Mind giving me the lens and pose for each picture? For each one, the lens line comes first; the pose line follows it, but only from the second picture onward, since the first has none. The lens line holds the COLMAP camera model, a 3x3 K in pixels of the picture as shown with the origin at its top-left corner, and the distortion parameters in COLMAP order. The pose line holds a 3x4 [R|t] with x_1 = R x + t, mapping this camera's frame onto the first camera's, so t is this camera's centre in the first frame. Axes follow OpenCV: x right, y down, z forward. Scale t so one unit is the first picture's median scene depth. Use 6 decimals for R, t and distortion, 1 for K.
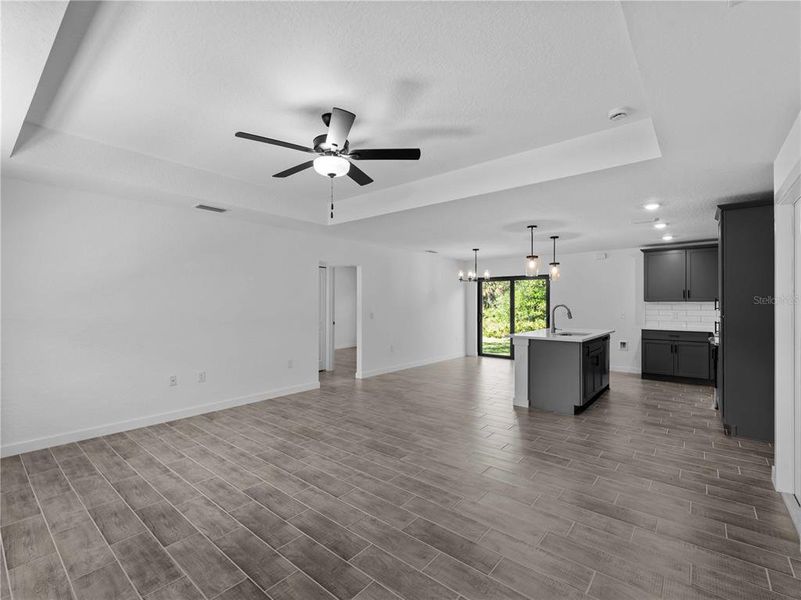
lens RADIAL K [[364.2, 0, 398.4], [0, 364.2, 301.5], [0, 0, 1]] dist [0.003925, -0.000436]
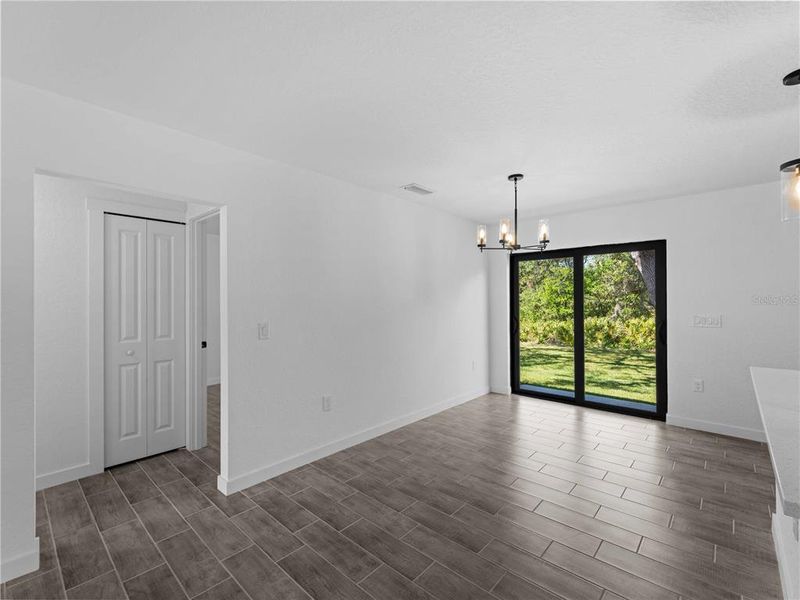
lens RADIAL K [[363.8, 0, 396.2], [0, 363.8, 298.8], [0, 0, 1]] dist [0.003925, -0.000436]
pose [[0.998727, -0.006214, -0.050051, 0.103163], [0.006270, 0.999980, 0.000953, 0.002717], [0.050044, -0.001265, 0.998746, 0.639851]]
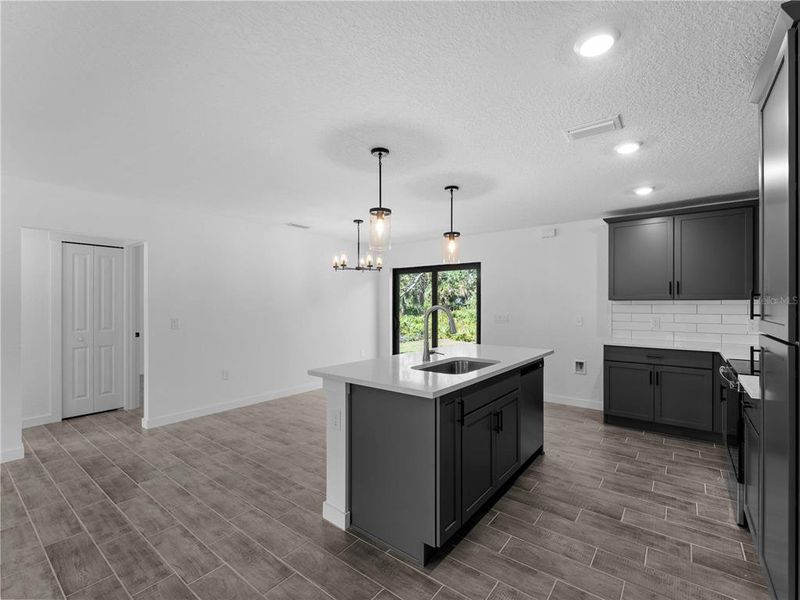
lens RADIAL K [[363.8, 0, 395.1], [0, 363.8, 303.9], [0, 0, 1]] dist [0.003925, -0.000436]
pose [[0.999627, -0.001703, 0.027272, 0.301592], [0.001570, 0.999987, 0.004873, 0.002645], [-0.027280, -0.004829, 0.999616, 0.398811]]
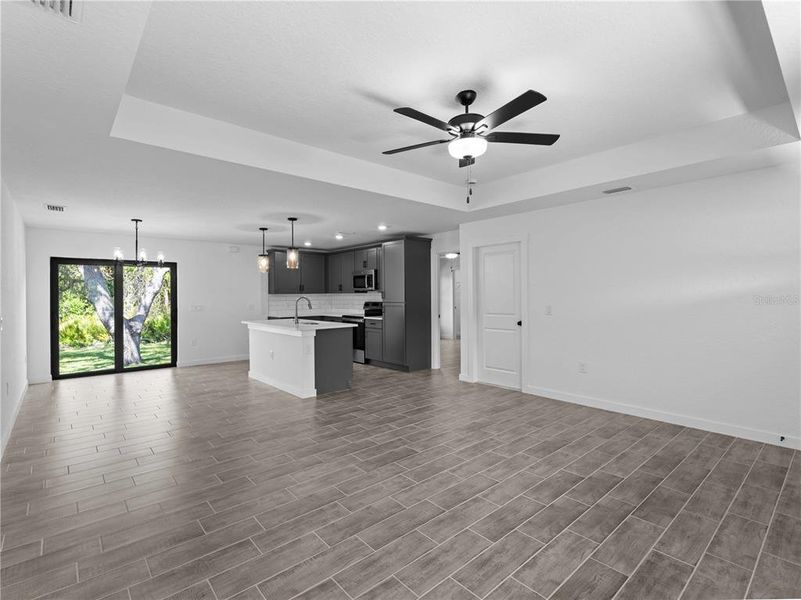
lens RADIAL K [[387.4, 0, 400.0], [0, 387.4, 290.5], [0, 0, 1]] dist [0.002884, -0.002284]
pose [[0.165936, 0.007721, 0.986106, -0.511338], [0.004539, 0.999953, -0.008593, 0.002126], [-0.986126, 0.005901, 0.165893, 0.430535]]
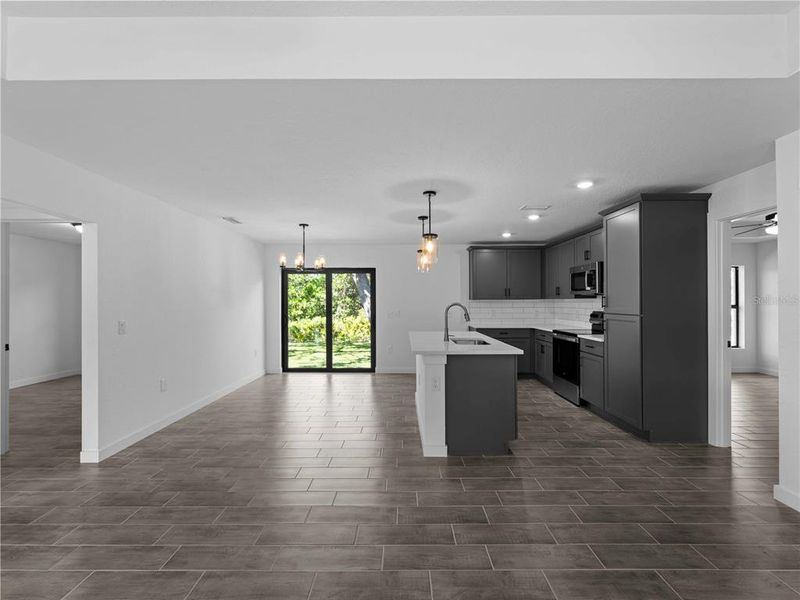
lens RADIAL K [[363.8, 0, 400.0], [0, 363.8, 299.5], [0, 0, 1]] dist [0.003925, -0.000436]
pose [[0.774023, 0.000136, 0.633158, -0.100887], [0.001717, 0.999996, -0.002314, 0.002248], [-0.633156, 0.002878, 0.774019, 0.396279]]
